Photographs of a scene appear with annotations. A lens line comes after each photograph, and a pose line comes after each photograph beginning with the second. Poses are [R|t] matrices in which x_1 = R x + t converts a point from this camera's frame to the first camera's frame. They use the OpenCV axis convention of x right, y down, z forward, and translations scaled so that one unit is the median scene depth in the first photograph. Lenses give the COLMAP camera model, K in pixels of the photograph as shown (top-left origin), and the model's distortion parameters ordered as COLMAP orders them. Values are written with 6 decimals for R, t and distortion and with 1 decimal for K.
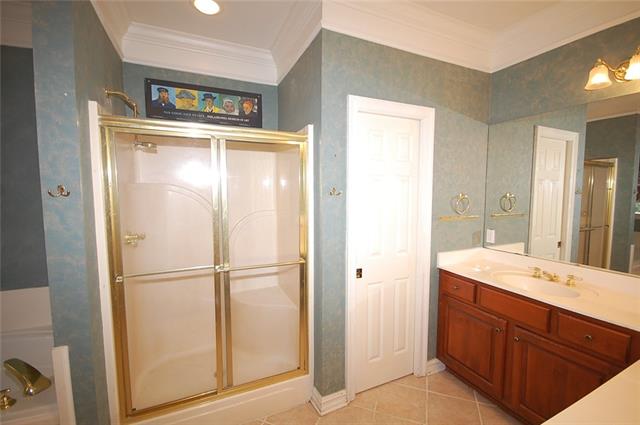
lens RADIAL K [[280.7, 0, 321.0], [0, 280.7, 213.8], [0, 0, 1]] dist [-0.002693, -0.001739]
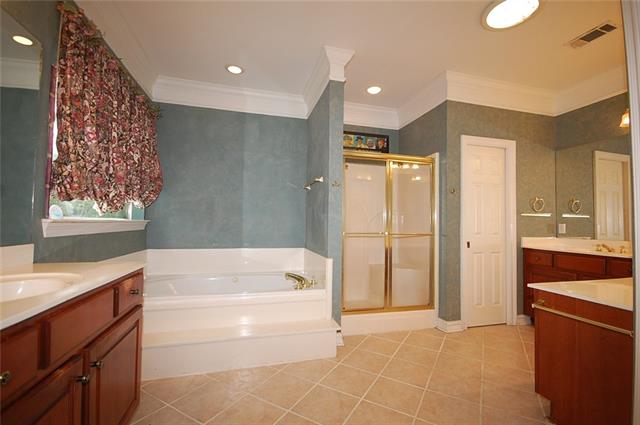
lens RADIAL K [[280.7, 0, 321.9], [0, 280.7, 213.4], [0, 0, 1]] dist [-0.002693, -0.001739]
pose [[0.985653, 0.010758, -0.168439, -0.366056], [-0.030125, 0.993155, -0.112850, 0.217708], [0.166072, 0.116305, 0.979231, -0.617049]]
